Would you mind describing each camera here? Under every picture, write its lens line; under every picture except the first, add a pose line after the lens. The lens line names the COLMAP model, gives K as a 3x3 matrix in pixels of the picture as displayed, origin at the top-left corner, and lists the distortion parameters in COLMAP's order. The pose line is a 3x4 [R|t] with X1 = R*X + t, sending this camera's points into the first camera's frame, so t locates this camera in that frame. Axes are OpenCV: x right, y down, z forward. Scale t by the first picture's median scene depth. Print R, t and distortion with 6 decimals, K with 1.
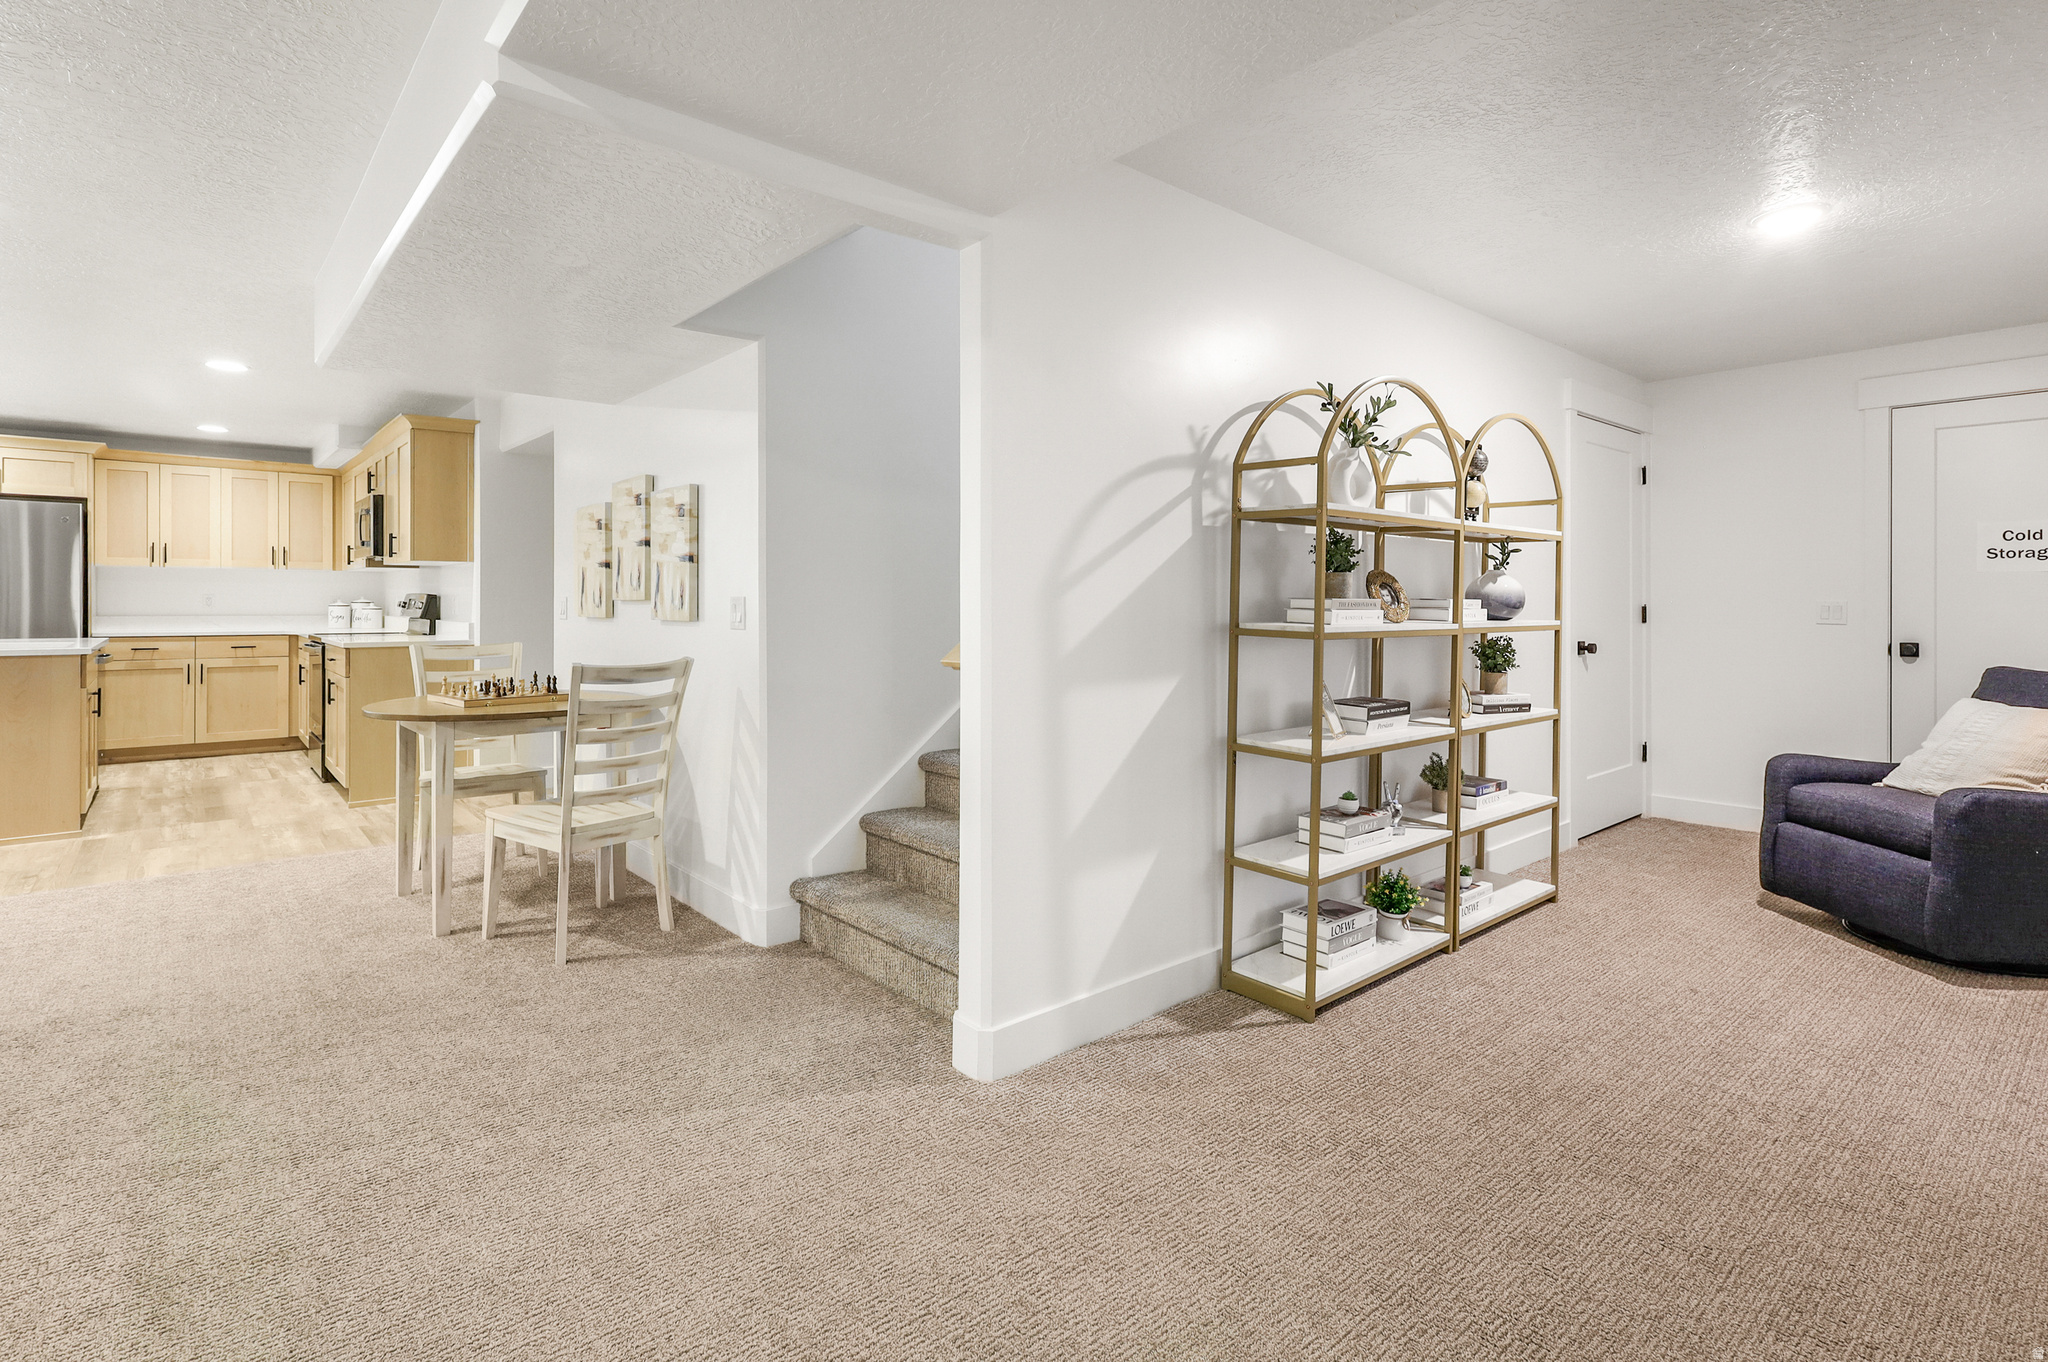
lens RADIAL K [[985.7, 0, 1009.6], [0, 985.7, 610.7], [0, 0, 1]] dist [0.005311, -0.000234]
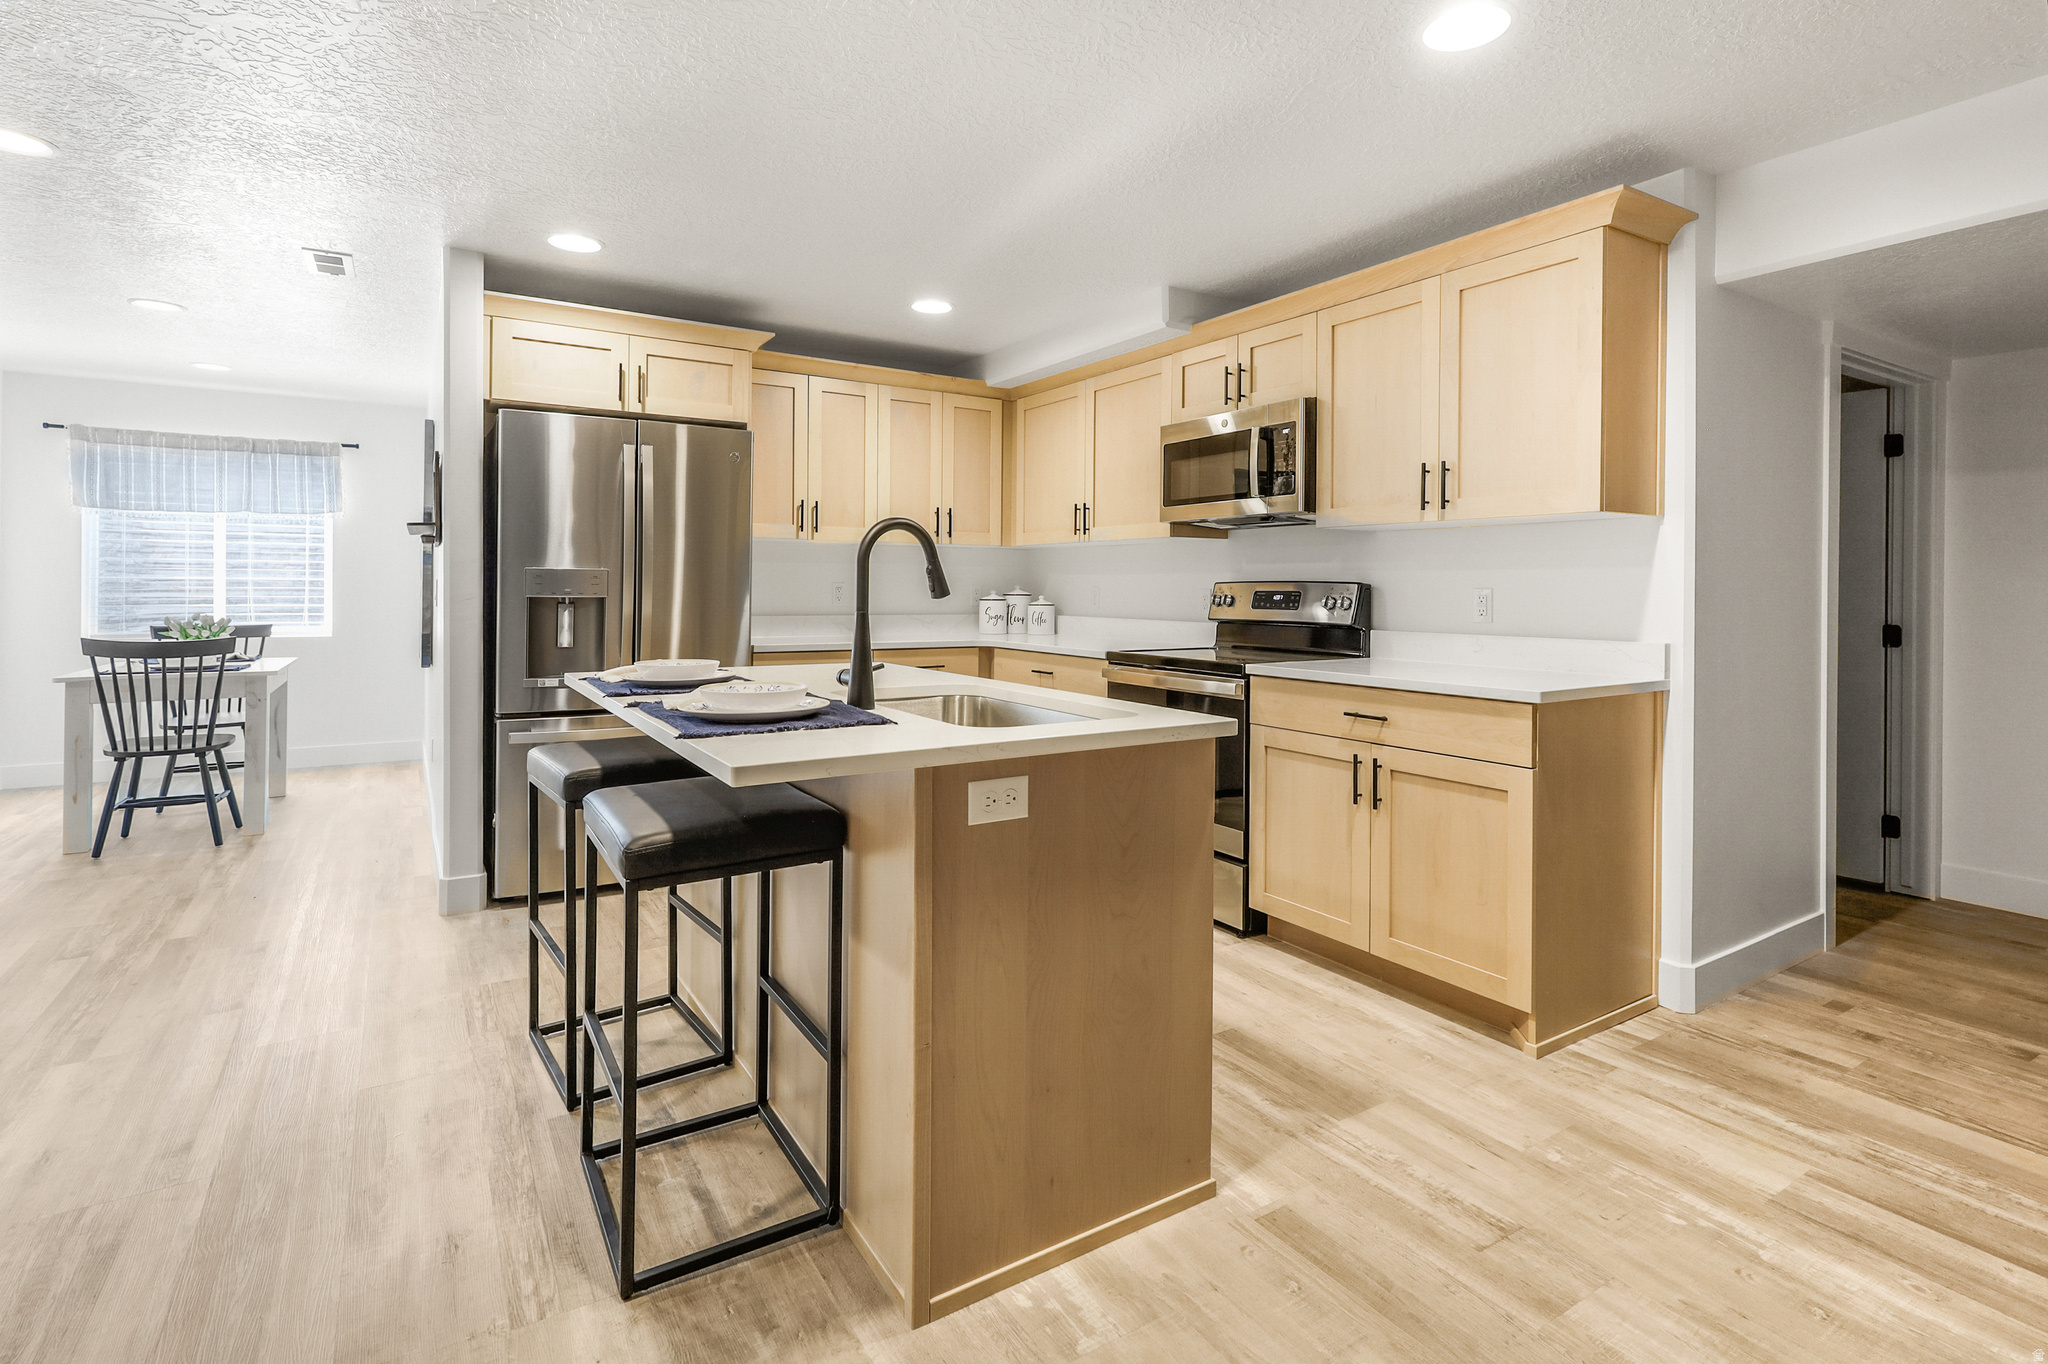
lens RADIAL K [[985.7, 0, 1045.8], [0, 985.7, 587.3], [0, 0, 1]] dist [0.005311, -0.000234]
pose [[0.990291, 0.003445, -0.138967, -0.603967], [-0.004640, 0.999955, -0.008276, -0.008895], [0.138933, 0.008840, 0.990262, 0.390390]]
